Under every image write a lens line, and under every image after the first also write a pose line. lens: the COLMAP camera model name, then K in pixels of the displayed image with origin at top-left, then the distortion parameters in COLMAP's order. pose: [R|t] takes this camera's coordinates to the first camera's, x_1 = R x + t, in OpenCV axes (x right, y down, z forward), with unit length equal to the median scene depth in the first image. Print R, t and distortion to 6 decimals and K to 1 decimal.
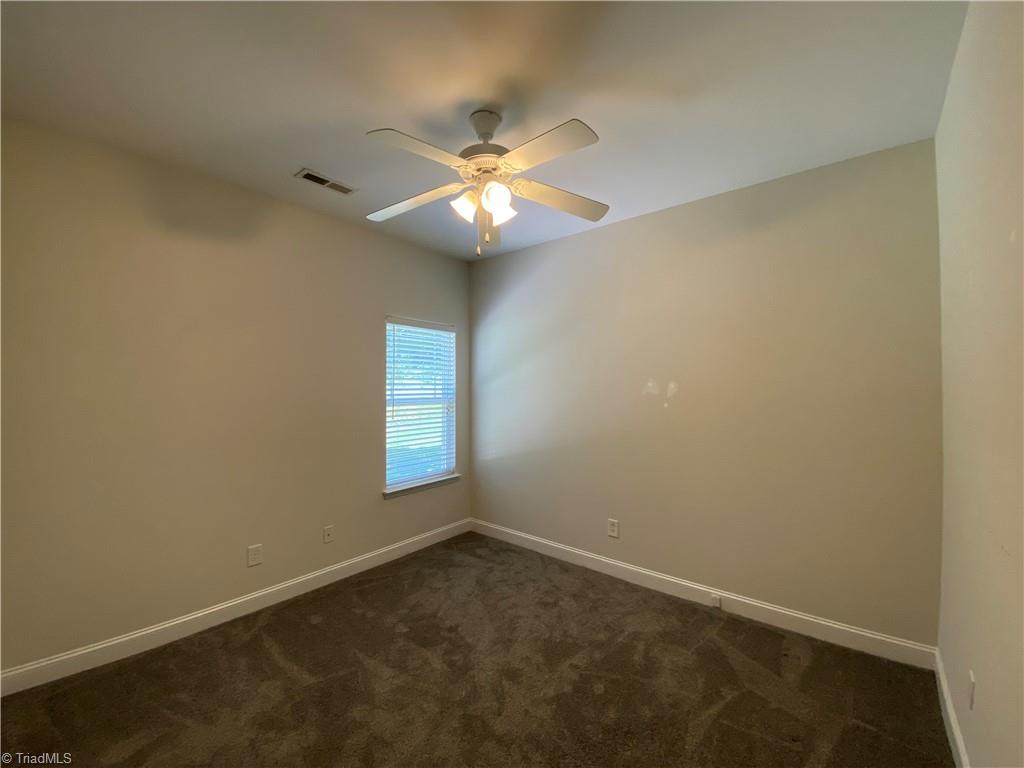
lens RADIAL K [[416.1, 0, 512.0], [0, 416.1, 384.0], [0, 0, 1]] dist [0.031662, -0.027499]
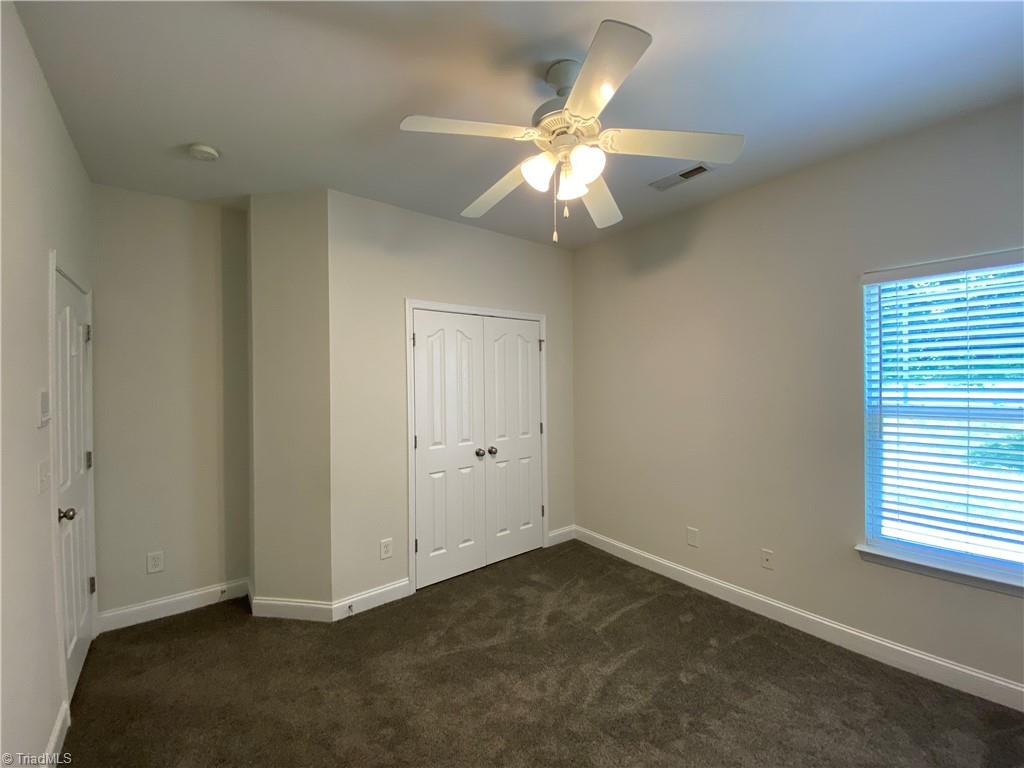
lens RADIAL K [[416.1, 0, 512.0], [0, 416.1, 384.0], [0, 0, 1]] dist [0.031662, -0.027499]
pose [[-0.204752, 0.005151, -0.978800, 0.587526], [-0.002291, 0.999981, 0.005742, 0.003497], [0.978811, 0.003419, -0.204736, 0.798534]]
